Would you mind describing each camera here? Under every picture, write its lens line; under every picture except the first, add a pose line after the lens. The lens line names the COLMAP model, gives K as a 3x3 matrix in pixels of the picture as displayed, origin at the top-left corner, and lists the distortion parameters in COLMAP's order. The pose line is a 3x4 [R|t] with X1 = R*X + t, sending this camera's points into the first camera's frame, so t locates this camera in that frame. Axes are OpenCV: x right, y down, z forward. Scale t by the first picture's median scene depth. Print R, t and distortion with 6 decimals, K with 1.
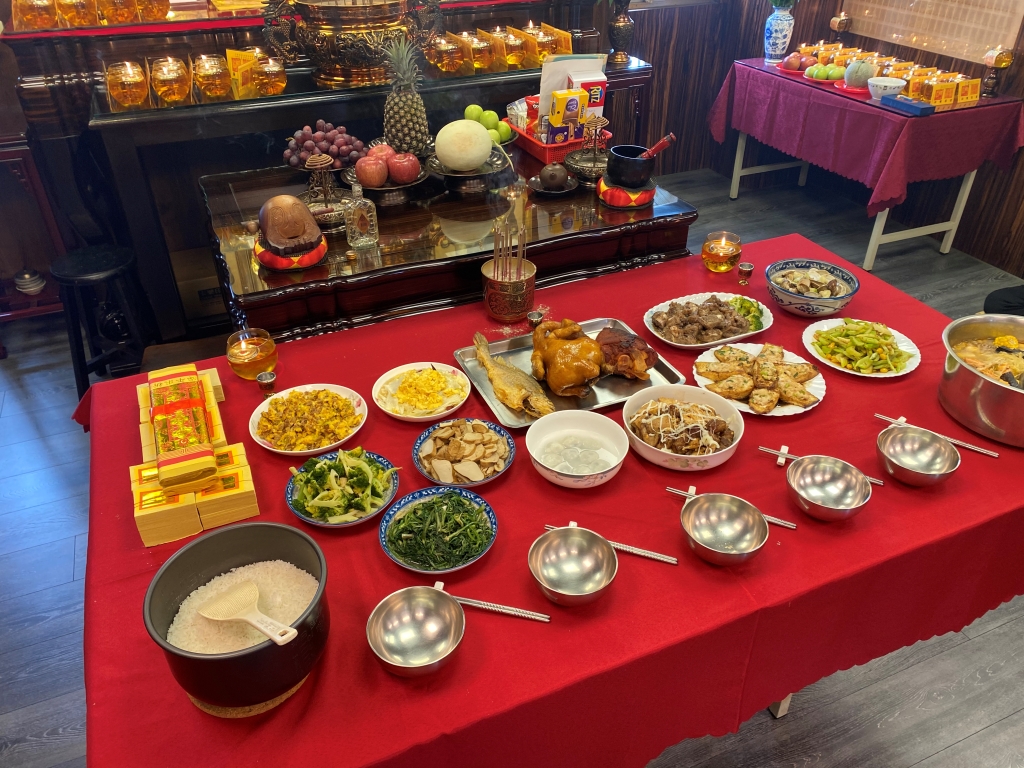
lens RADIAL K [[783.0, 0, 513.0], [0, 783.0, 378.9], [0, 0, 1]] dist [0.039200, -0.037221]
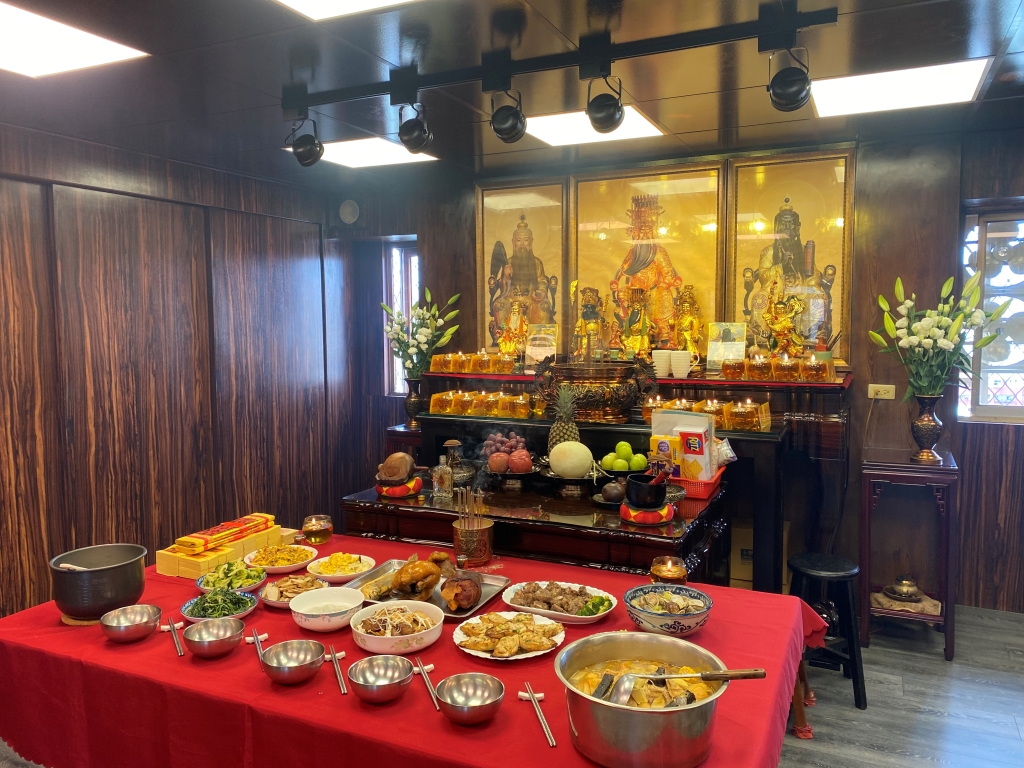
lens RADIAL K [[783.0, 0, 509.9], [0, 783.0, 382.8], [0, 0, 1]] dist [0.039200, -0.037221]
pose [[0.655251, 0.062984, -0.752781, 0.742757], [-0.416413, 0.861557, -0.290377, 0.009398], [0.630275, 0.503738, 0.590764, 0.096299]]
